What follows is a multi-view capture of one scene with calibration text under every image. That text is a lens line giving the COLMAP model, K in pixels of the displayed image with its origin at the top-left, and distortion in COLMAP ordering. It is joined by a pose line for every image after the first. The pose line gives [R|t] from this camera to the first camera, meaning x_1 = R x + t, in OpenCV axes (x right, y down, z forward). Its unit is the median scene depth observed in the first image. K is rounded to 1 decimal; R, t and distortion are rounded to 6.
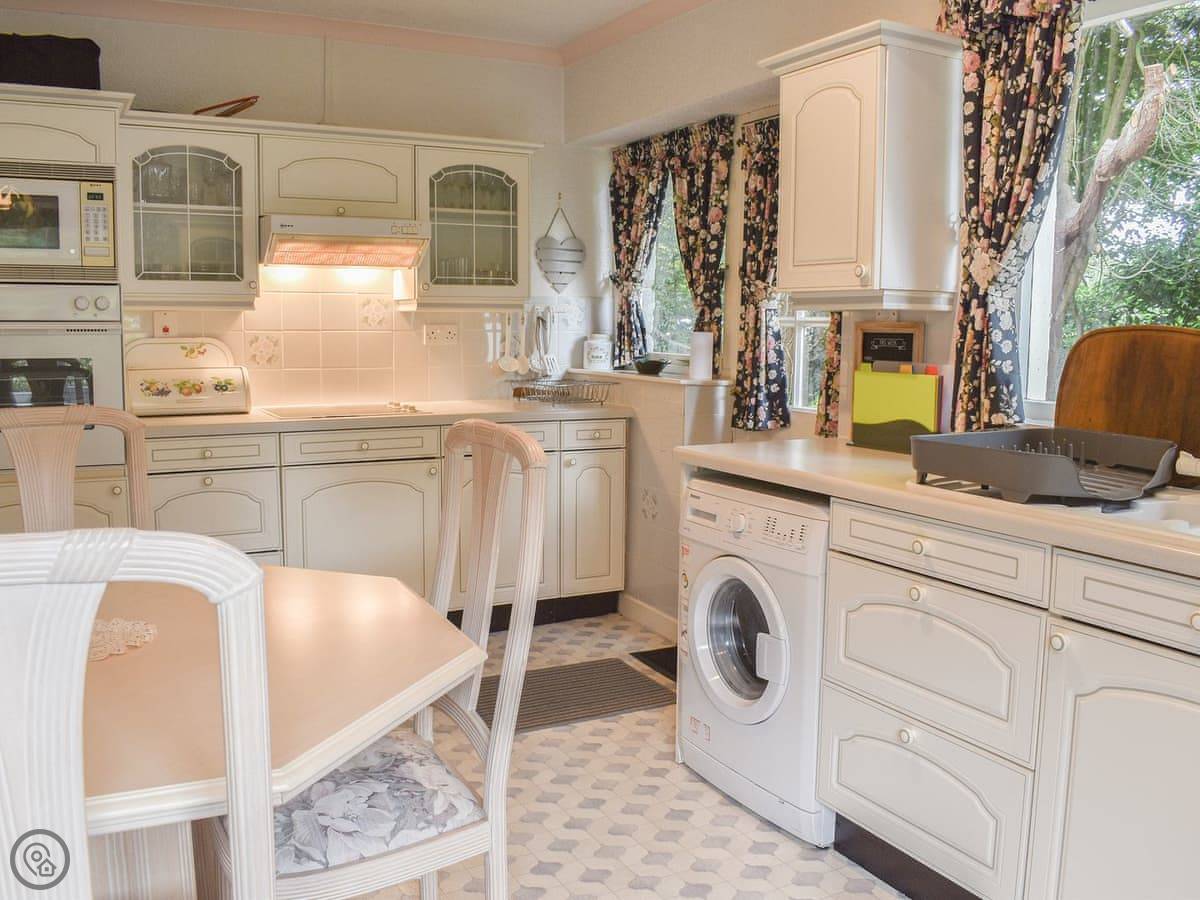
lens RADIAL K [[1053.8, 0, 593.8], [0, 1053.8, 449.6], [0, 0, 1]] dist [-0.094451, 0.009250]
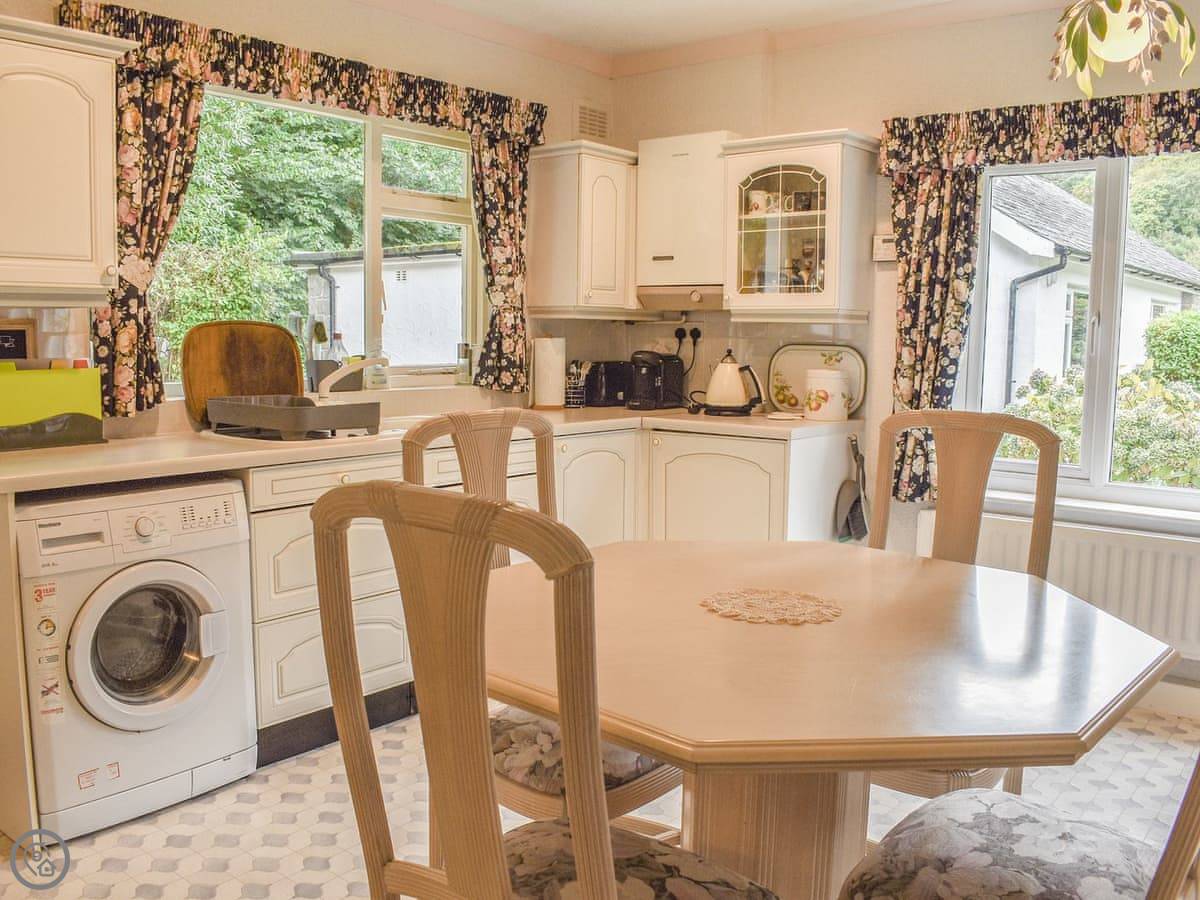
lens RADIAL K [[1053.8, 0, 598.3], [0, 1053.8, 450.0], [0, 0, 1]] dist [-0.094451, 0.009250]
pose [[-0.393981, -0.118107, 0.911498, -0.693126], [0.093031, 0.981492, 0.167387, -0.094363], [-0.914398, 0.150745, -0.375702, 0.749235]]
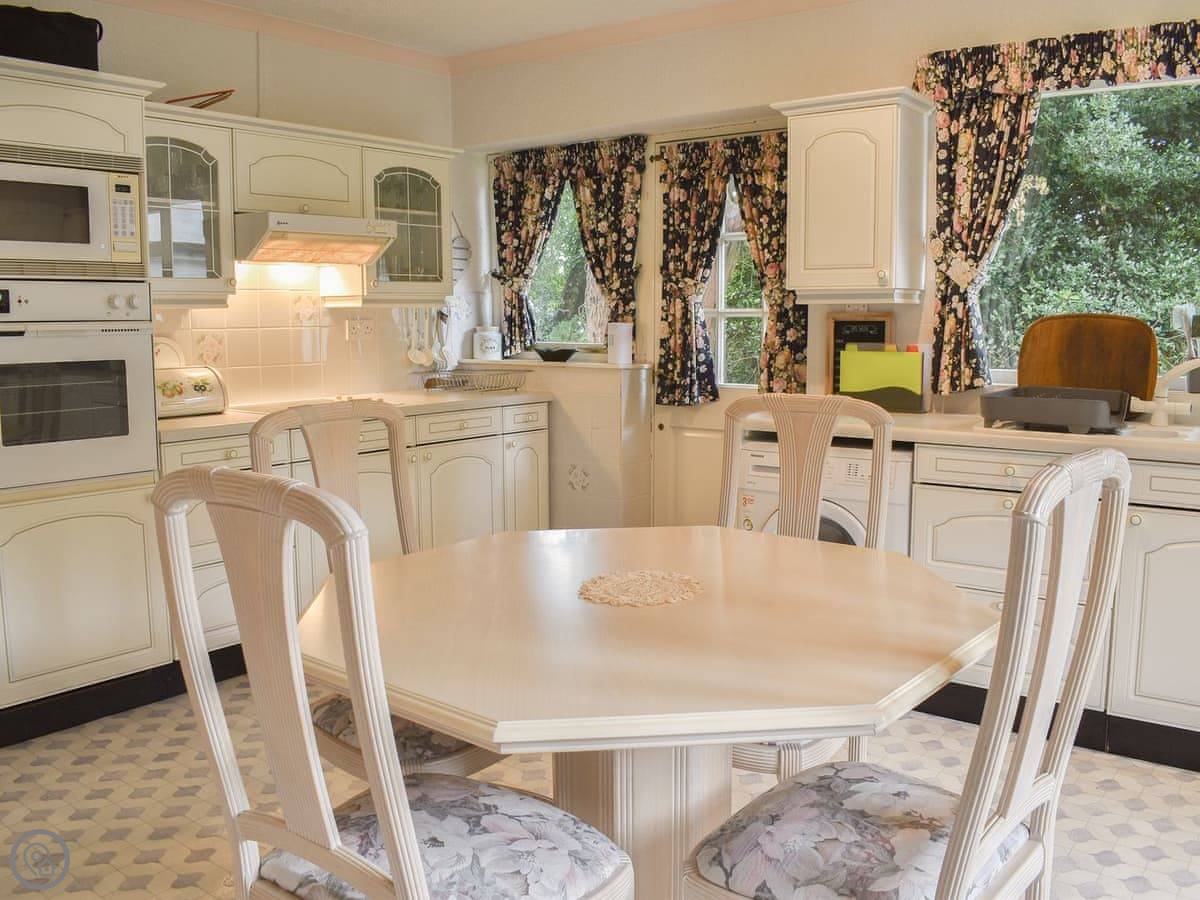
lens RADIAL K [[1053.8, 0, 601.8], [0, 1053.8, 451.2], [0, 0, 1]] dist [-0.094451, 0.009250]
pose [[0.908550, -0.065703, 0.412578, -0.483405], [0.061240, 0.997833, 0.024047, -0.001371], [-0.413264, 0.003418, 0.910605, -0.041073]]
